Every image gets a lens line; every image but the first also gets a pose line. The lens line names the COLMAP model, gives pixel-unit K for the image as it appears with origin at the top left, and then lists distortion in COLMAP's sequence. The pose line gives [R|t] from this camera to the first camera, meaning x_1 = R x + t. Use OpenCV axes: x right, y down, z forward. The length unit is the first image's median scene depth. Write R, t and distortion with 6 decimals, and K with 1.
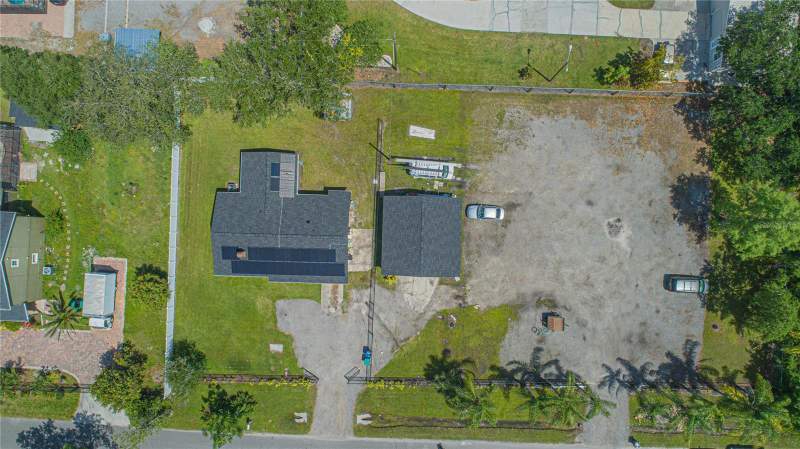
lens RADIAL K [[538.6, 0, 397.1], [0, 538.6, 222.5], [0, 0, 1]] dist [-0.019329, 0.010815]
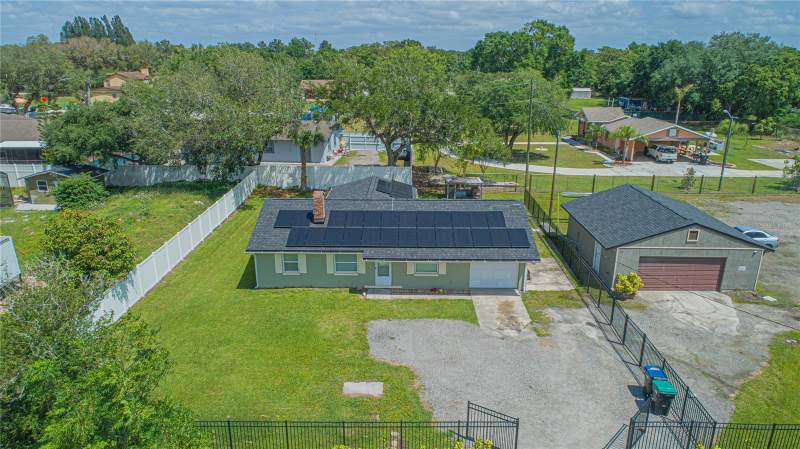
lens RADIAL K [[538.6, 0, 400.1], [0, 538.6, 224.4], [0, 0, 1]] dist [-0.019329, 0.010815]
pose [[0.999863, 0.000246, 0.016573, -0.207618], [0.015652, 0.315013, -0.948958, 0.508870], [-0.005454, 0.949087, 0.314966, 0.802280]]
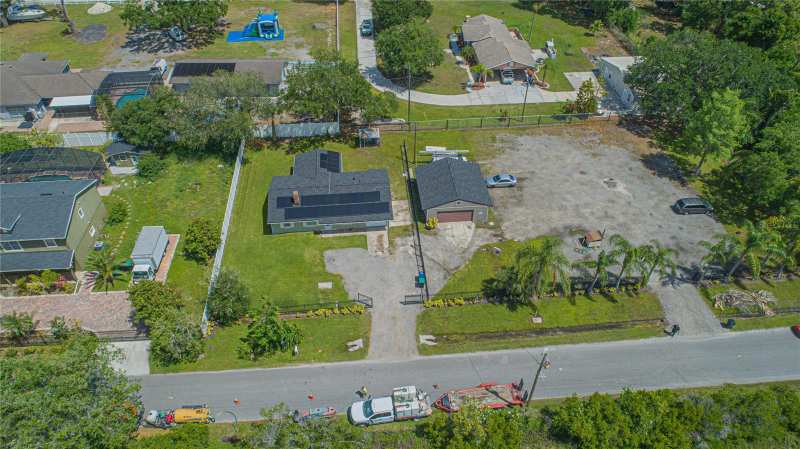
lens RADIAL K [[538.6, 0, 401.2], [0, 538.6, 225.7], [0, 0, 1]] dist [-0.019329, 0.010815]
pose [[0.991822, -0.080017, 0.099430, -0.176979], [0.127295, 0.676479, -0.725377, 0.872039], [-0.009220, 0.732102, 0.681133, 0.267452]]
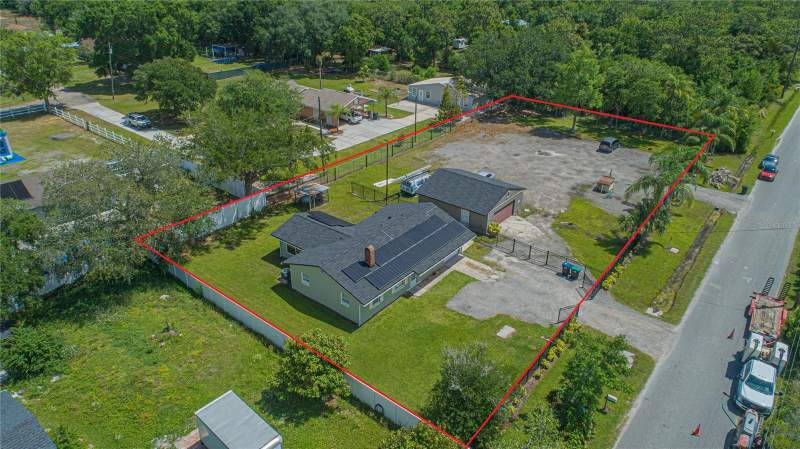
lens RADIAL K [[538.6, 0, 399.8], [0, 538.6, 224.2], [0, 0, 1]] dist [-0.019329, 0.010815]
pose [[0.597815, -0.361012, 0.715742, -0.723367], [0.801174, 0.299300, -0.518207, 0.429406], [-0.027143, 0.883227, 0.468160, 0.579133]]
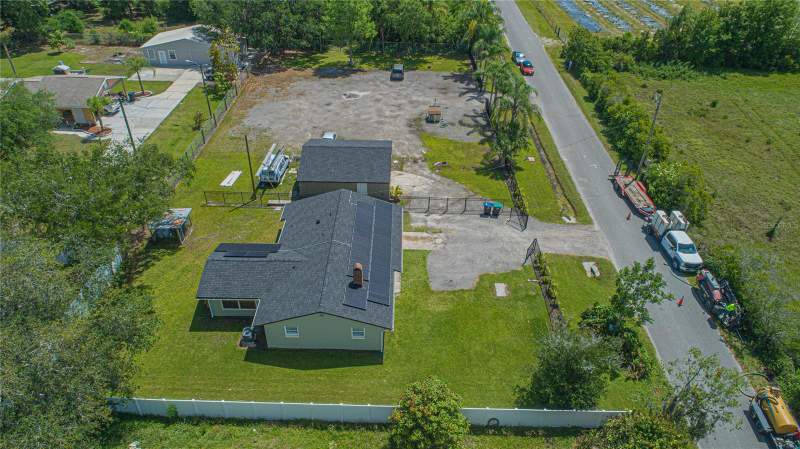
lens RADIAL K [[538.6, 0, 400.4], [0, 538.6, 222.6], [0, 0, 1]] dist [-0.019329, 0.010815]
pose [[-0.021186, -0.576191, 0.817041, -0.726870], [0.999265, 0.013911, 0.035721, 0.080653], [-0.031948, 0.817197, 0.575472, 0.542985]]
